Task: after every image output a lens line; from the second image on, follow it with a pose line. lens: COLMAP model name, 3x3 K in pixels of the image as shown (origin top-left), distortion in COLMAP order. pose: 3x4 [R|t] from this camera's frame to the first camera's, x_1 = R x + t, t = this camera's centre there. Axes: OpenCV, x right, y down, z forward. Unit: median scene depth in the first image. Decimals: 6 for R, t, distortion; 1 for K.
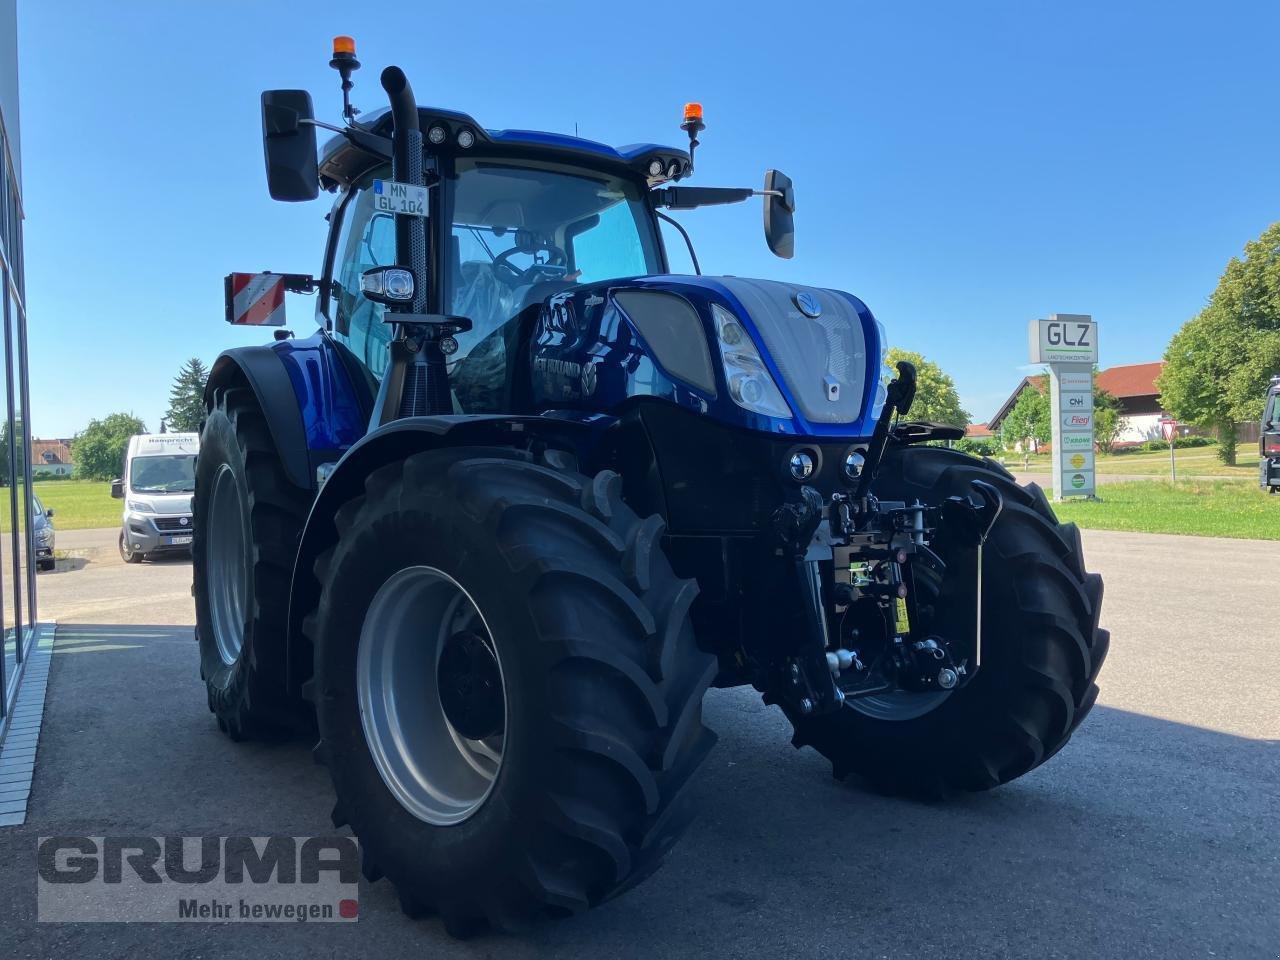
lens RADIAL K [[1053.1, 0, 632.4], [0, 1053.1, 475.1], [0, 0, 1]] dist [-0.004454, -0.000505]
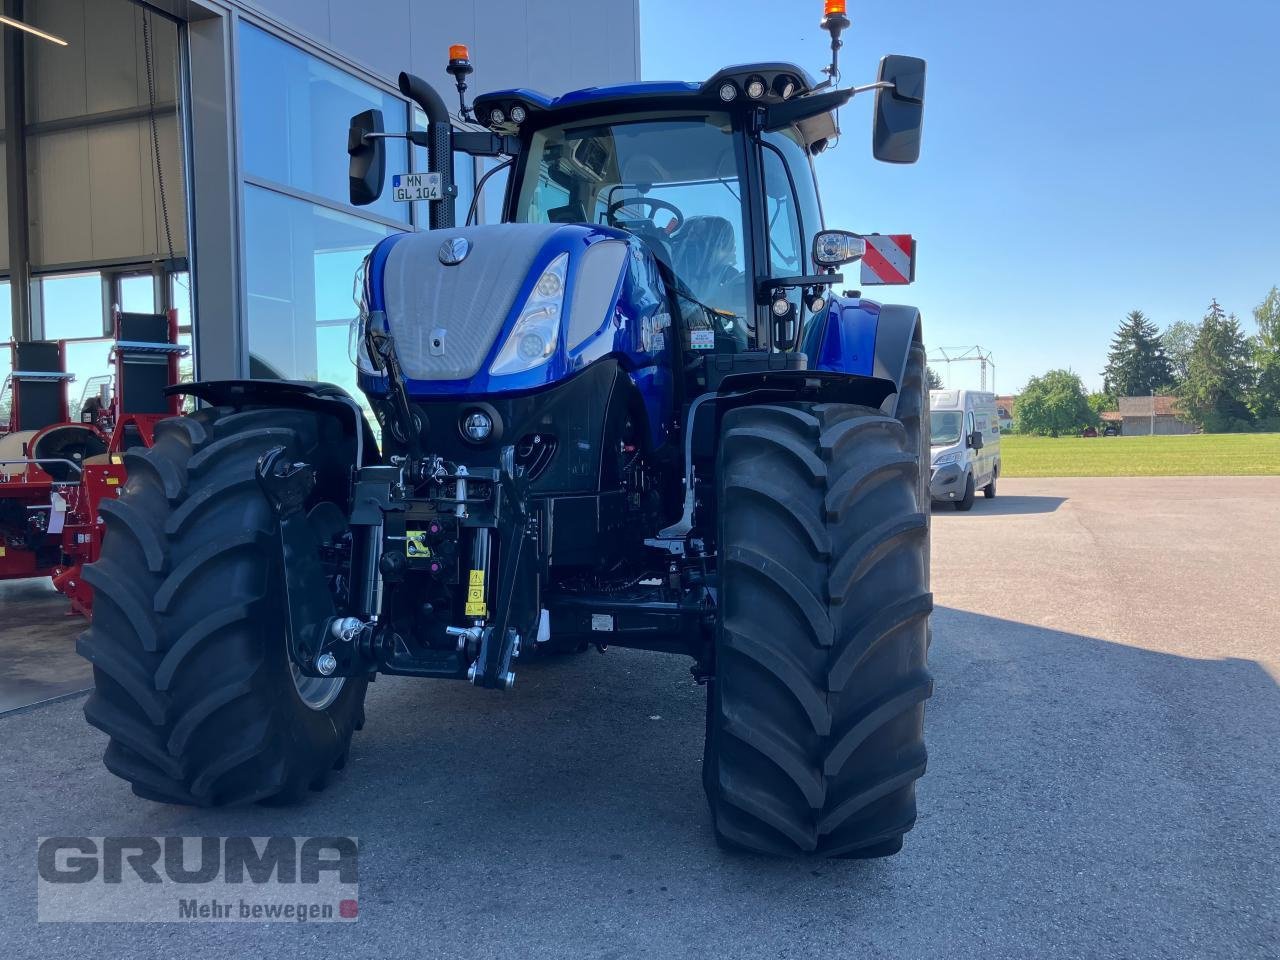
lens RADIAL K [[1053.3, 0, 640.0], [0, 1053.3, 480.0], [0, 0, 1]] dist [0.004099, 0.001765]
pose [[0.662993, 0.050236, -0.746938, 0.623837], [-0.015313, 0.998447, 0.053559, -0.008743], [0.748469, -0.024071, 0.662733, 0.322745]]
